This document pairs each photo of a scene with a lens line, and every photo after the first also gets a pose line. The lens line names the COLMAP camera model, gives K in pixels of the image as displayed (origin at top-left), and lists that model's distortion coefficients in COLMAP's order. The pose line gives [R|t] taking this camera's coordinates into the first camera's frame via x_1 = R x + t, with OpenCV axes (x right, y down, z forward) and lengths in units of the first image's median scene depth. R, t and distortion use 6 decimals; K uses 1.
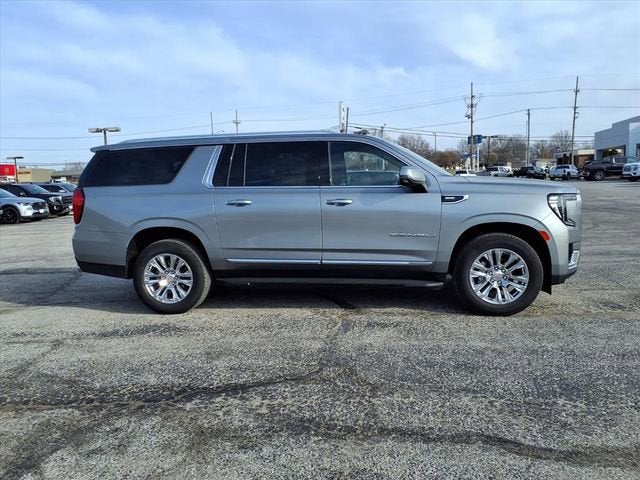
lens RADIAL K [[519.7, 0, 315.9], [0, 519.7, 237.4], [0, 0, 1]] dist [0.032507, -0.039391]
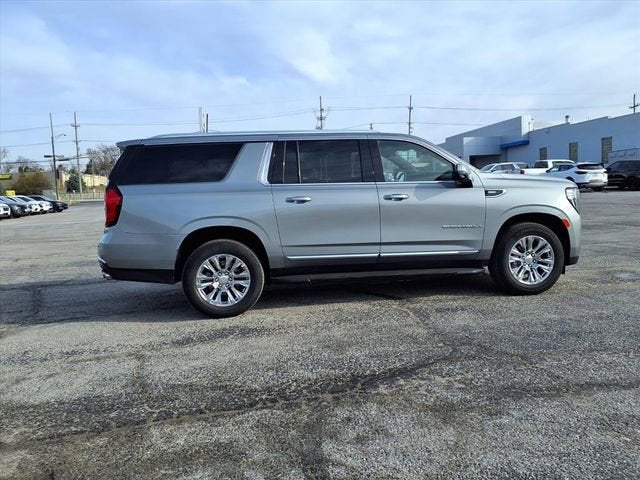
lens RADIAL K [[518.8, 0, 320.0], [0, 518.8, 240.0], [0, 0, 1]] dist [0.044302, -0.060740]
pose [[0.953423, -0.035201, 0.299575, -0.434184], [0.038853, 0.999225, -0.006242, 0.019500], [-0.299123, 0.017591, 0.954052, 0.039276]]
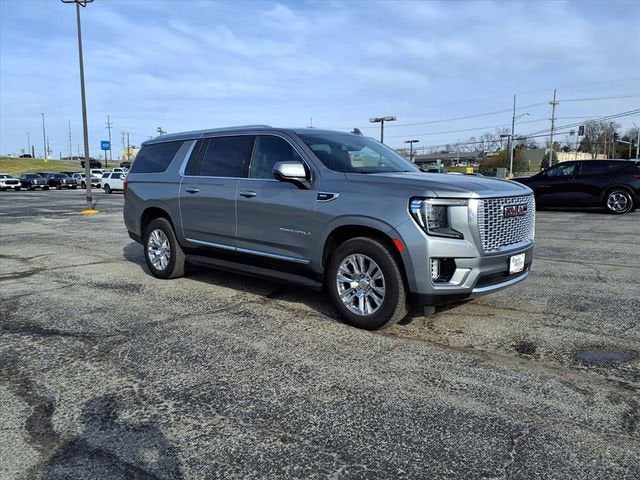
lens RADIAL K [[518.8, 0, 320.0], [0, 518.8, 240.0], [0, 0, 1]] dist [0.044302, -0.060740]
pose [[0.820810, 0.097107, -0.562887, 0.784567], [-0.078675, 0.995271, 0.056976, -0.047665], [0.565758, -0.002481, 0.824568, 0.219671]]
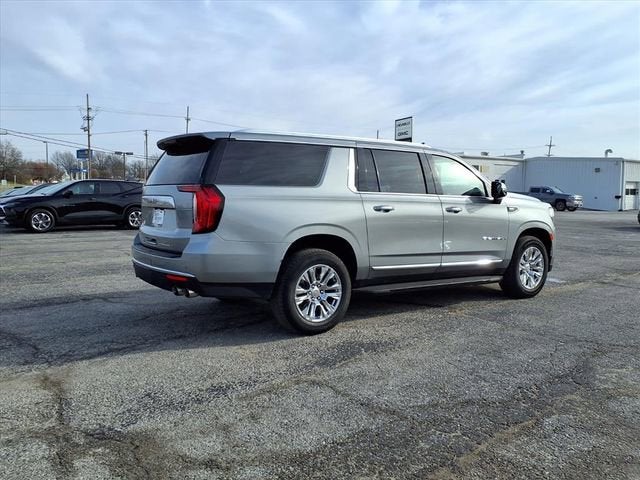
lens RADIAL K [[518.8, 0, 320.0], [0, 518.8, 240.0], [0, 0, 1]] dist [0.044302, -0.060740]
pose [[0.722574, -0.016573, 0.691095, -0.965858], [0.036688, 0.999223, -0.014396, 0.001867], [-0.690319, 0.035757, 0.722621, 0.397409]]
